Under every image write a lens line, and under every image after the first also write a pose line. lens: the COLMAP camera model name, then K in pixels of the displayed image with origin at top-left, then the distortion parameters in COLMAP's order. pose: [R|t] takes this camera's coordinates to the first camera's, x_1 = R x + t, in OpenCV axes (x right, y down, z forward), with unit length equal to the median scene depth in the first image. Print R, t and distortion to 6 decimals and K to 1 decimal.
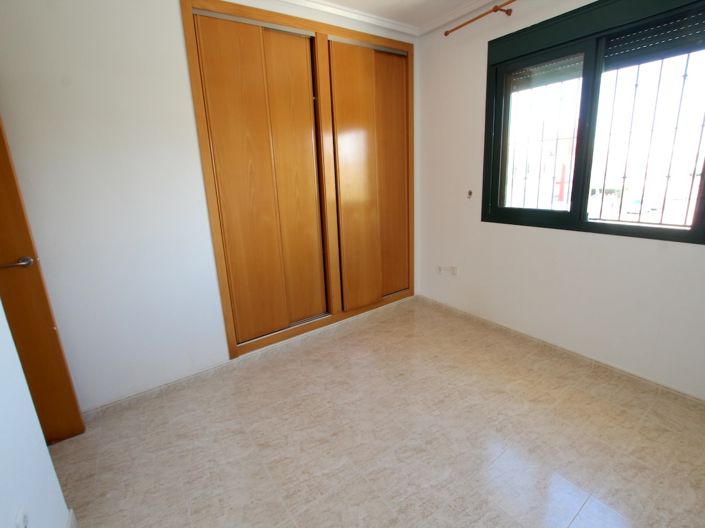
lens RADIAL K [[329.4, 0, 355.1], [0, 329.4, 258.5], [0, 0, 1]] dist [-0.028318, 0.003476]
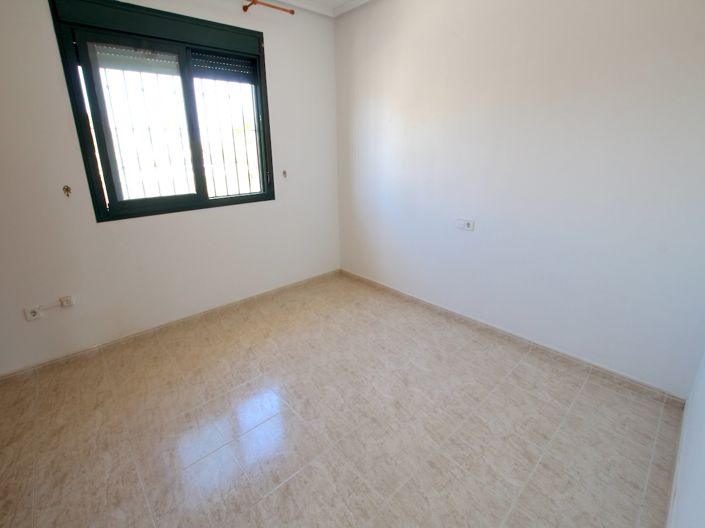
lens RADIAL K [[329.4, 0, 348.8], [0, 329.4, 259.7], [0, 0, 1]] dist [-0.028318, 0.003476]
pose [[-0.129528, -0.252001, 0.959019, -0.704997], [0.283113, 0.917508, 0.279331, -0.114695], [-0.950300, 0.307692, -0.047498, 0.719066]]
